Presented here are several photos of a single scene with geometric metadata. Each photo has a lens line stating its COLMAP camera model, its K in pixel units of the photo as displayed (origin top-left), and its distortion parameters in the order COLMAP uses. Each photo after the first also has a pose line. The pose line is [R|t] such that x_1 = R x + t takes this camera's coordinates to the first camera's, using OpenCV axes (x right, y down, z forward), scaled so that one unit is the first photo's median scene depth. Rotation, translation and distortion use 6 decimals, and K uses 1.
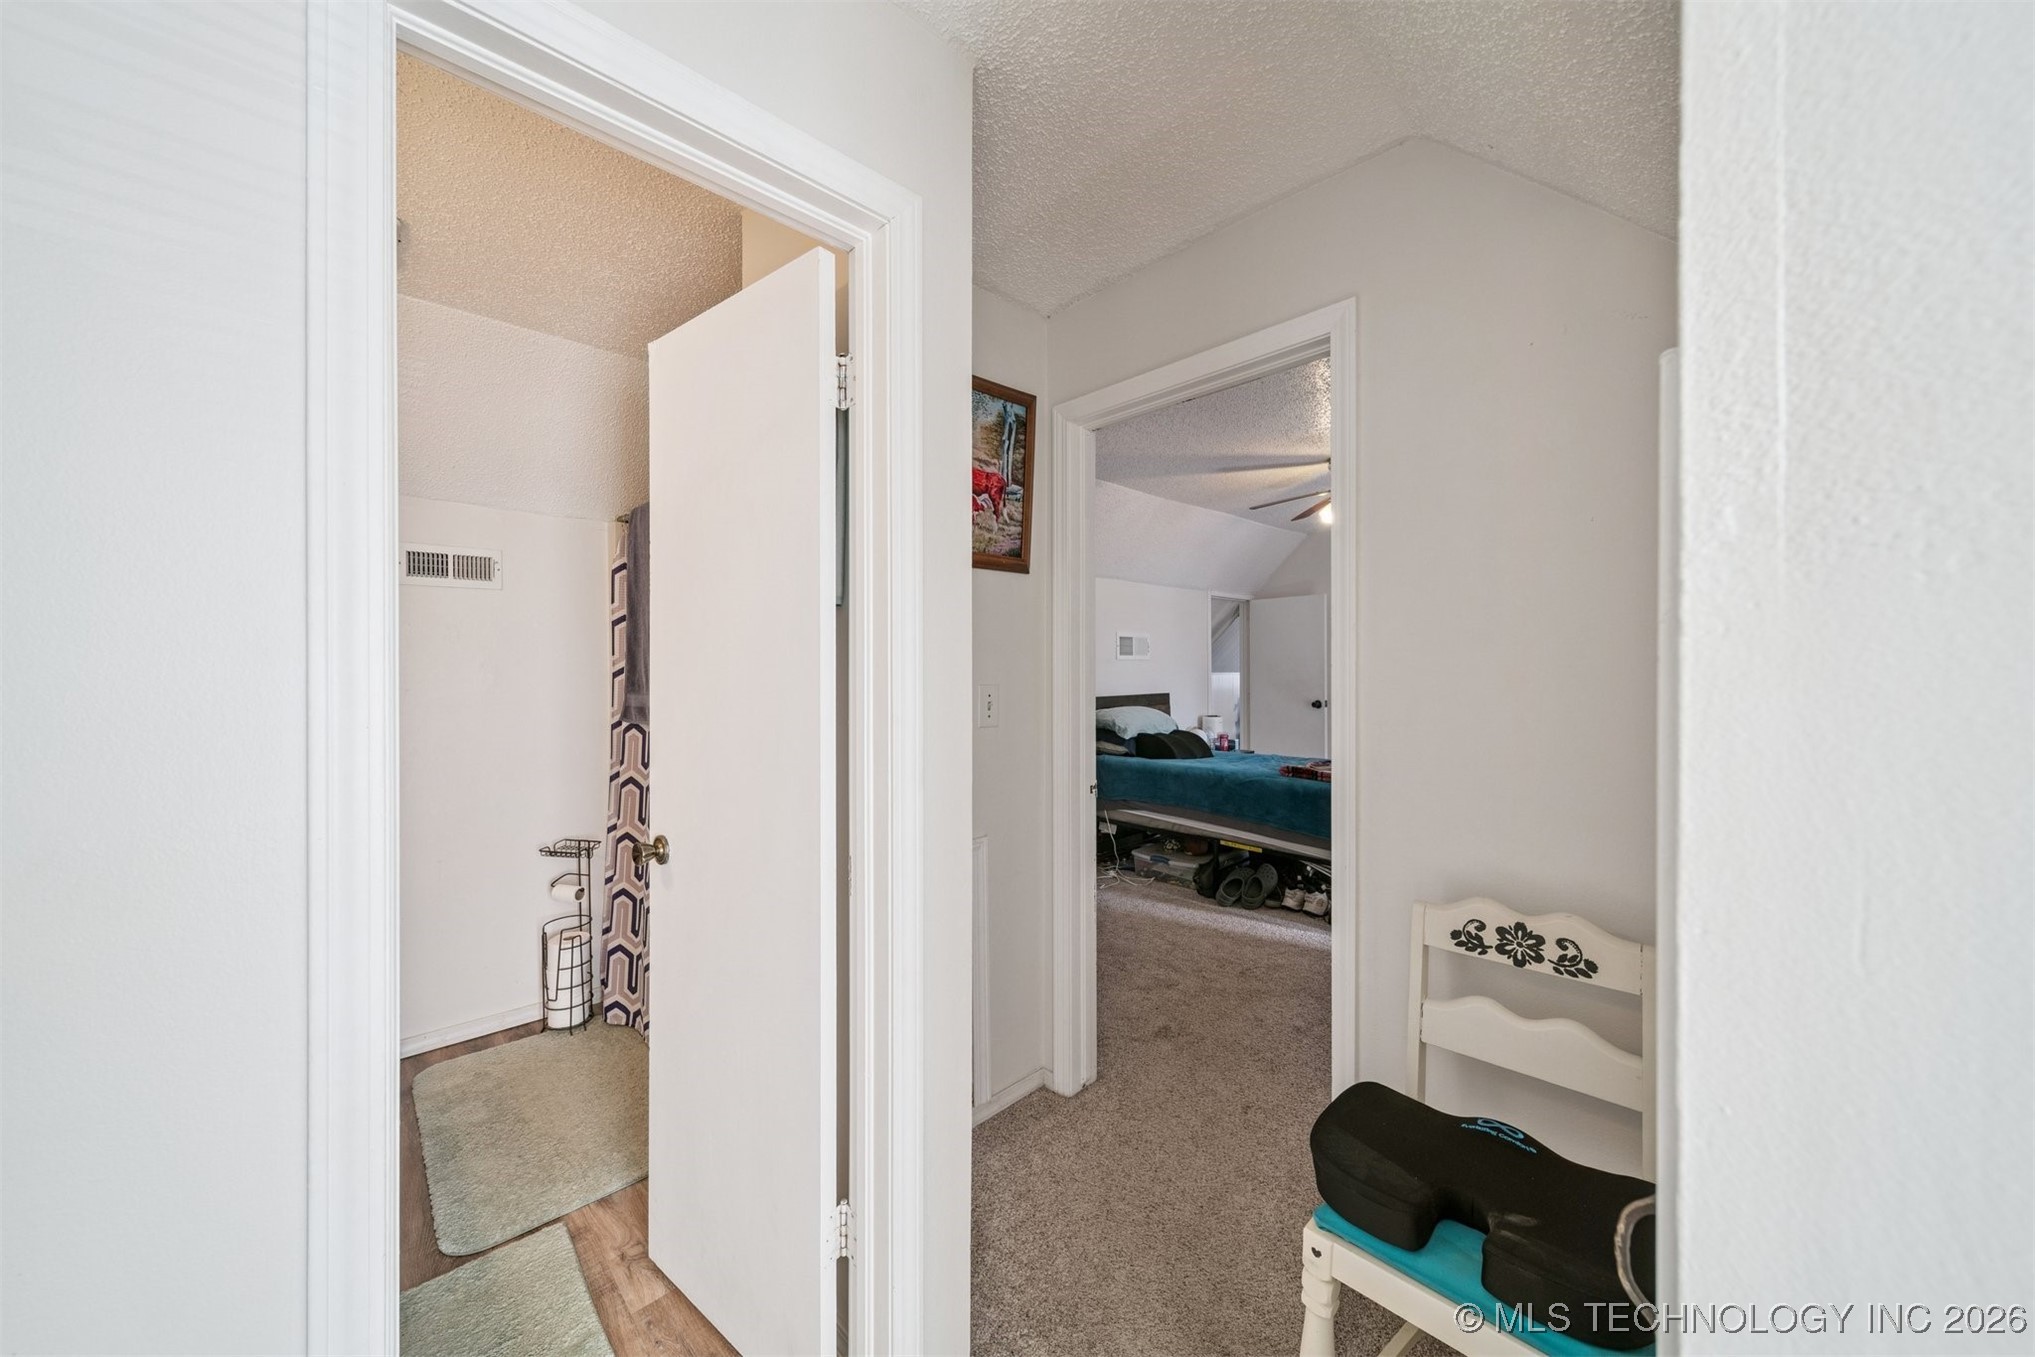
lens RADIAL K [[717.3, 0, 1001.3], [0, 717.3, 667.7], [0, 0, 1]] dist [0.002234, 0.000041]
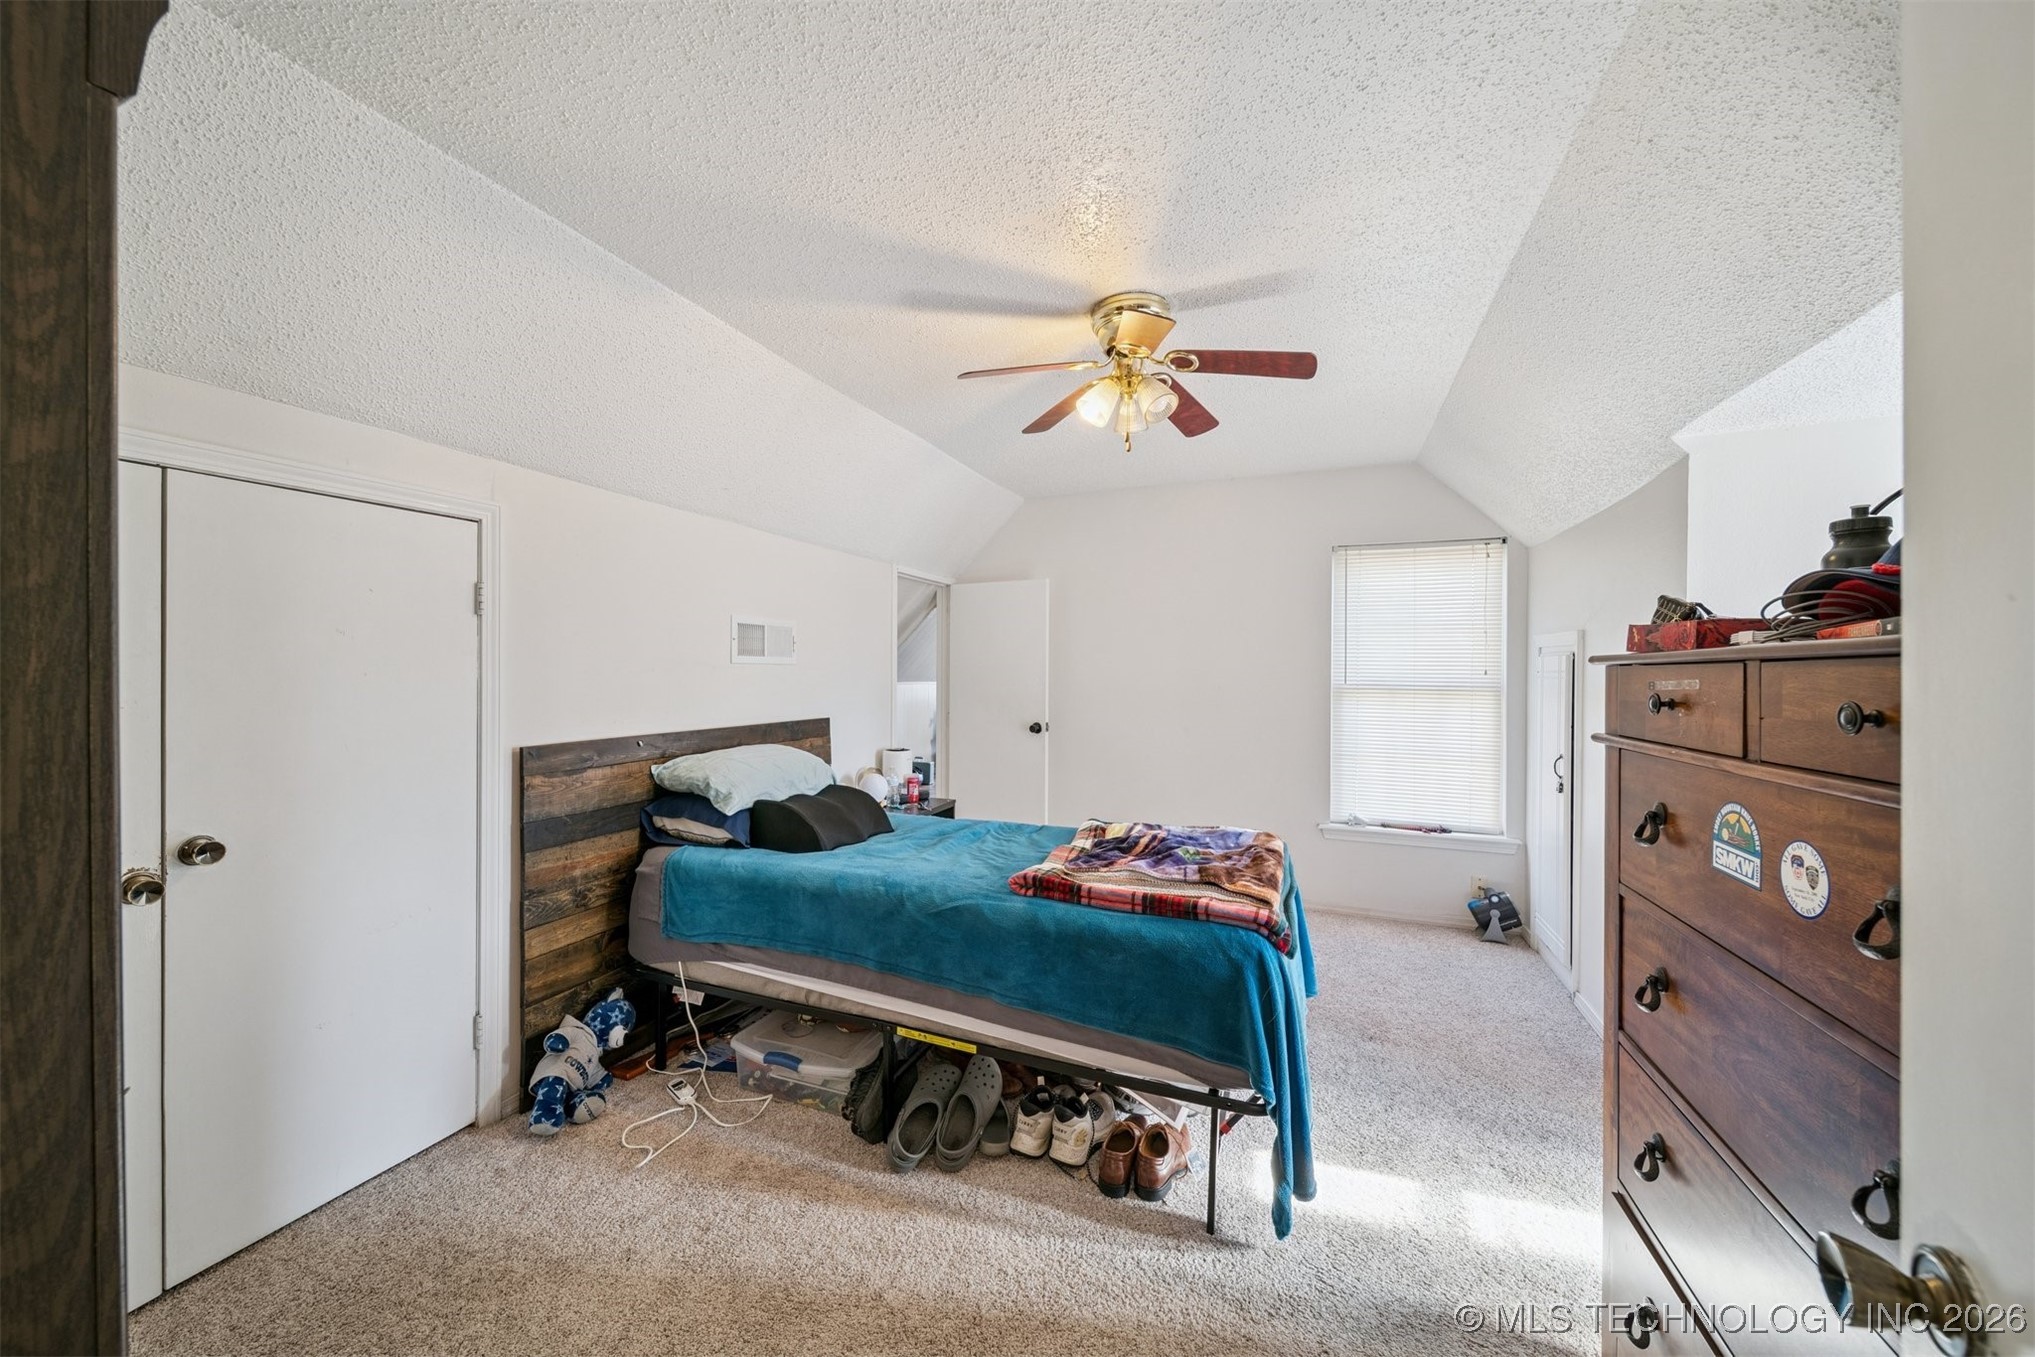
lens RADIAL K [[717.3, 0, 1014.3], [0, 717.3, 675.3], [0, 0, 1]] dist [0.002234, 0.000041]
pose [[0.909127, 0.008098, 0.416441, 0.150992], [-0.009200, 0.999957, 0.000639, -0.004739], [-0.416418, -0.004412, 0.909163, 0.456387]]
